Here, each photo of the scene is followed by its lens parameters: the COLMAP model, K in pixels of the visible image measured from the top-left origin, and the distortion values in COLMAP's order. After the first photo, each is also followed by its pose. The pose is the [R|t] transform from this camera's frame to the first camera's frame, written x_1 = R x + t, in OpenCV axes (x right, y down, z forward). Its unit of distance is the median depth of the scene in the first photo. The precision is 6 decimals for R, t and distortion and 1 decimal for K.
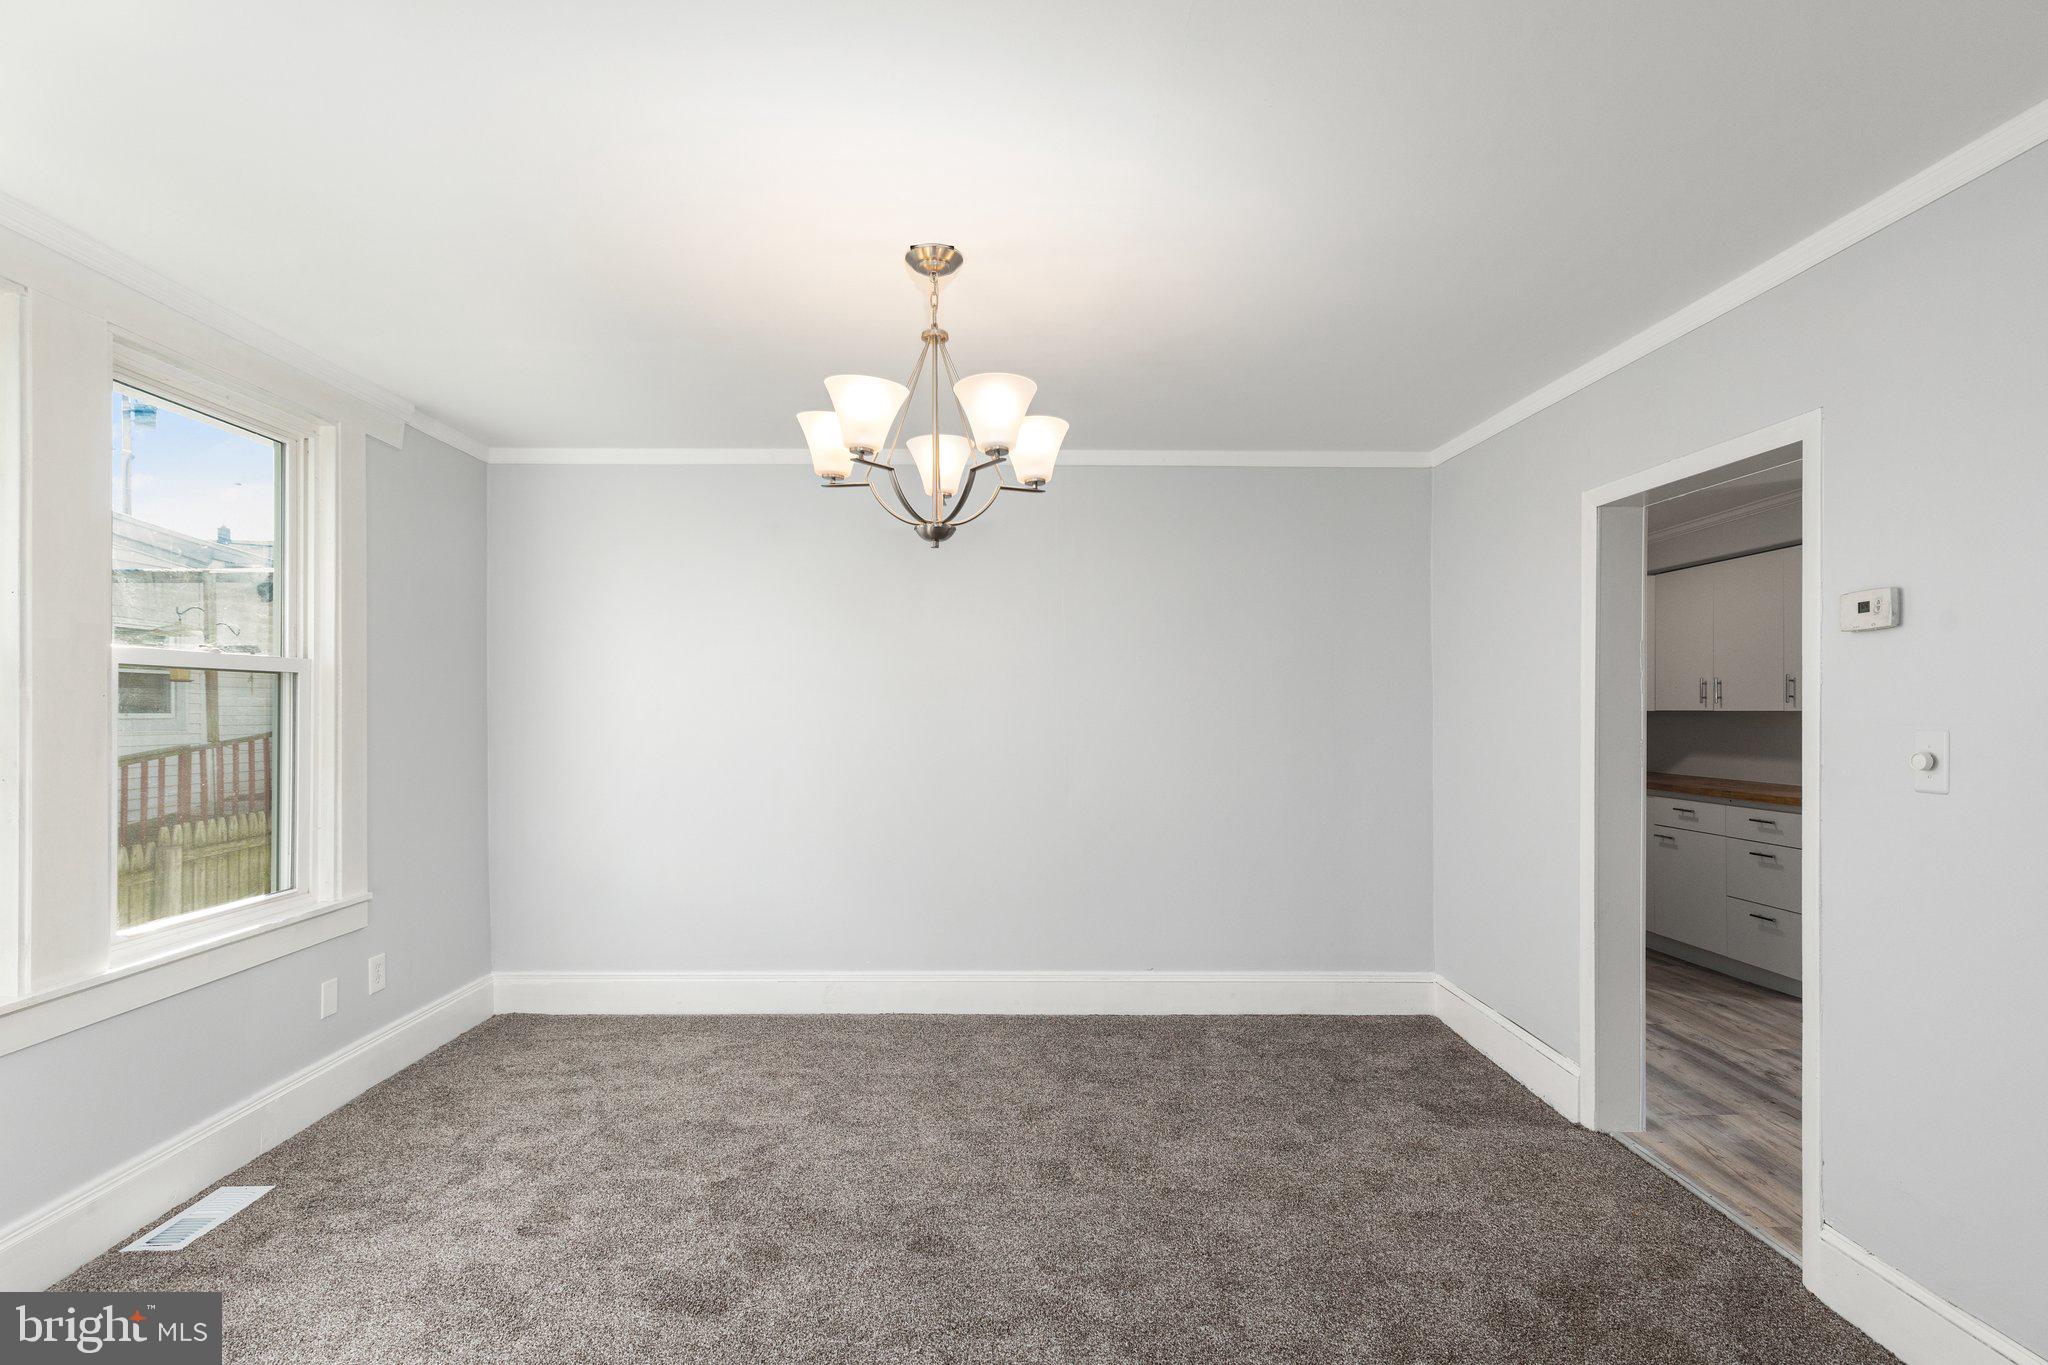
lens RADIAL K [[928.3, 0, 1006.9], [0, 928.3, 699.3], [0, 0, 1]] dist [0.002523, 0.000208]
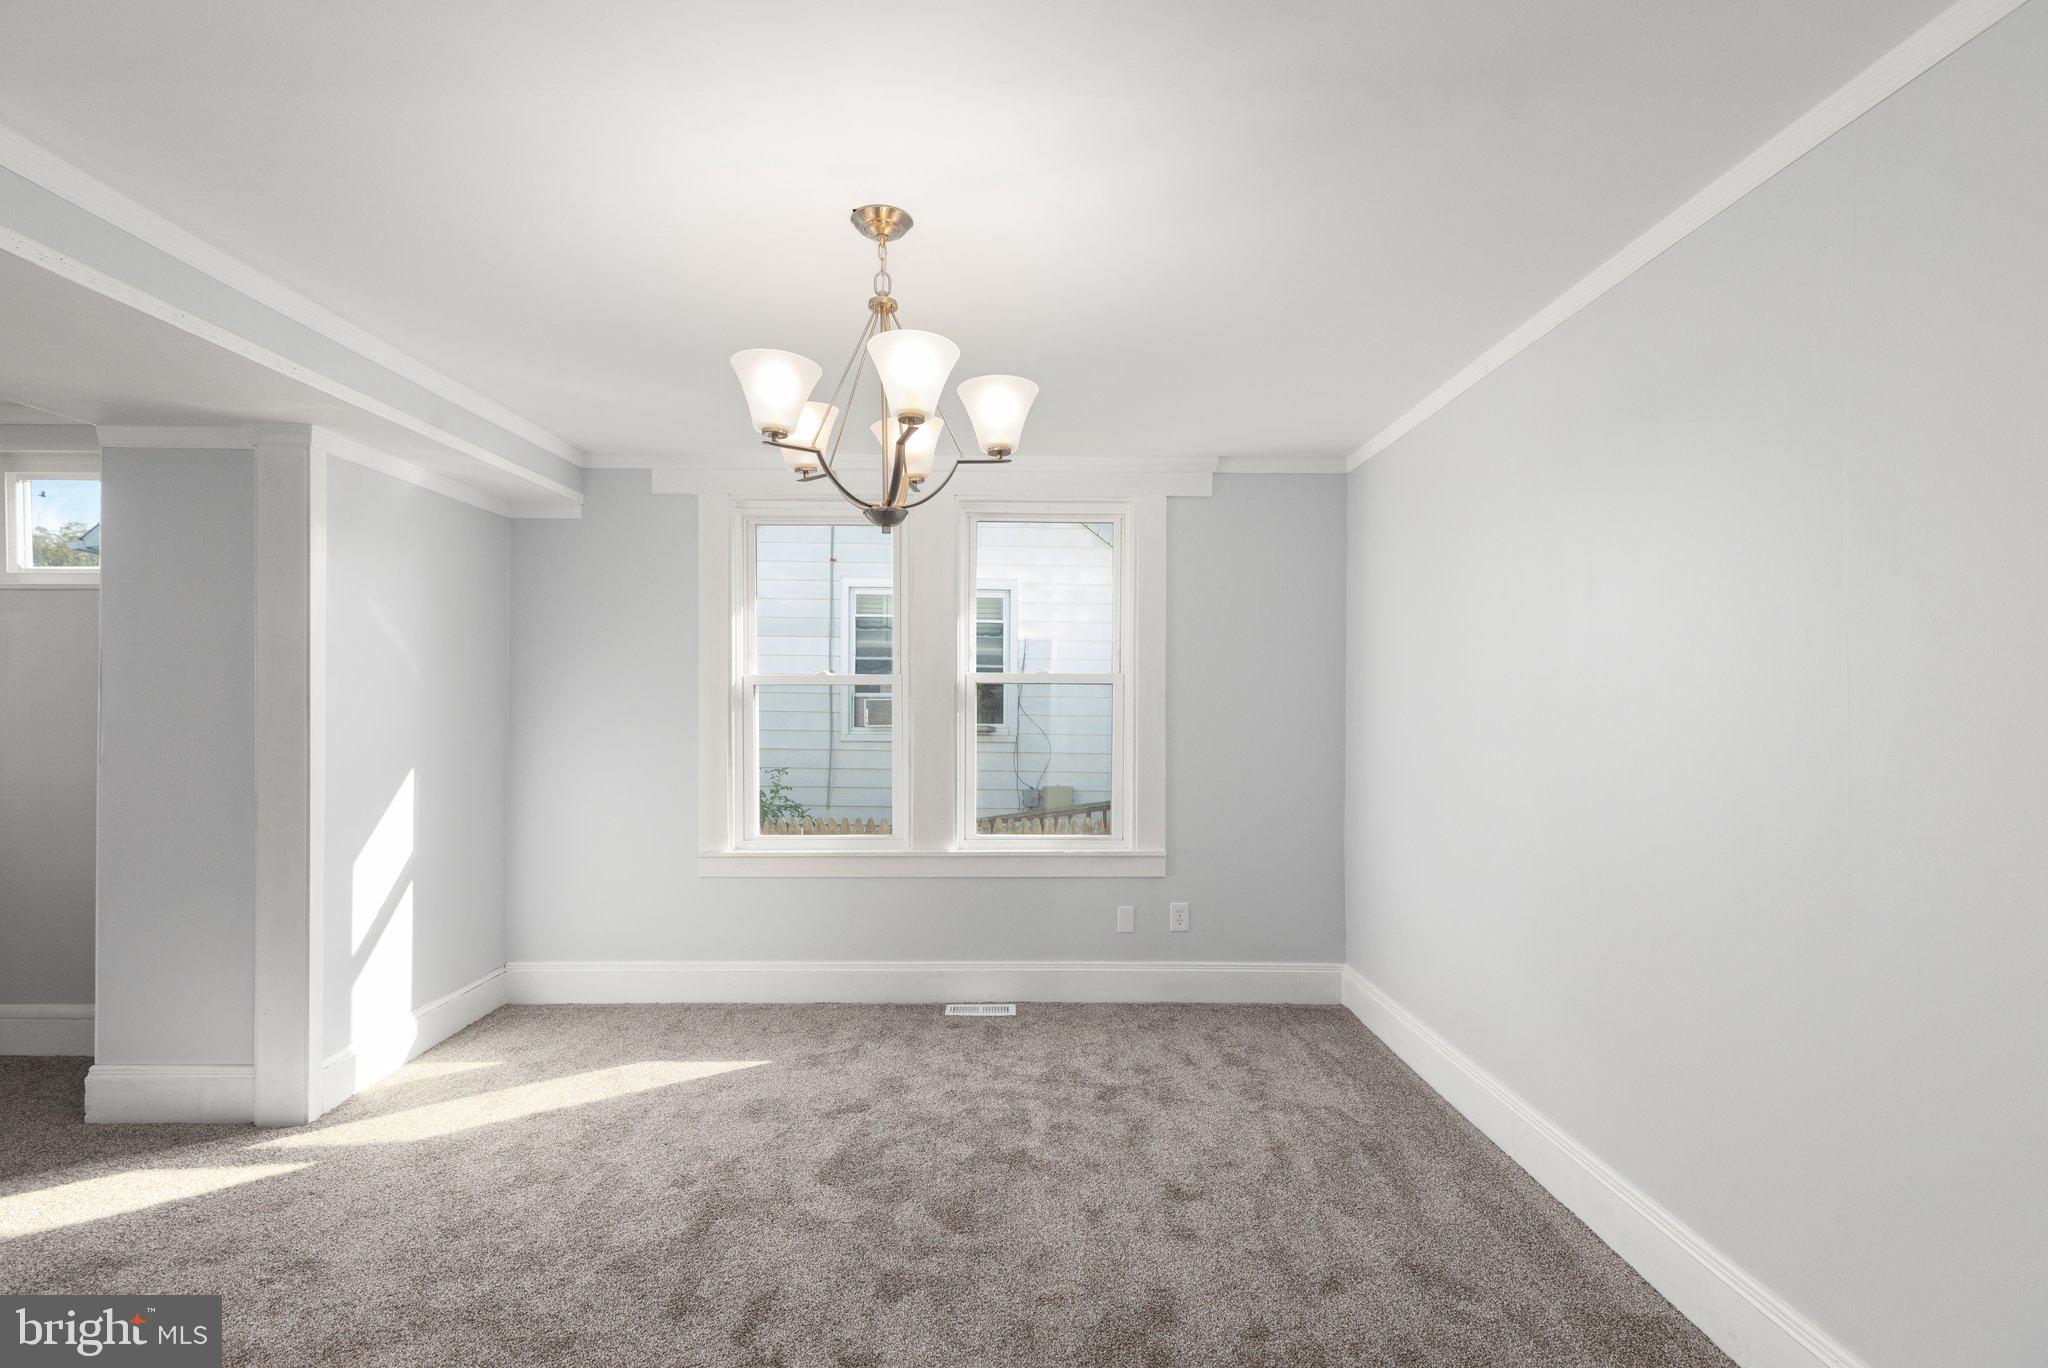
lens RADIAL K [[928.3, 0, 1006.9], [0, 928.3, 700.8], [0, 0, 1]] dist [0.002523, 0.000208]
pose [[0.044474, 0.005273, -0.998997, 0.703426], [-0.009033, 0.999947, 0.004876, -0.000896], [0.998970, 0.008807, 0.044519, 0.874262]]
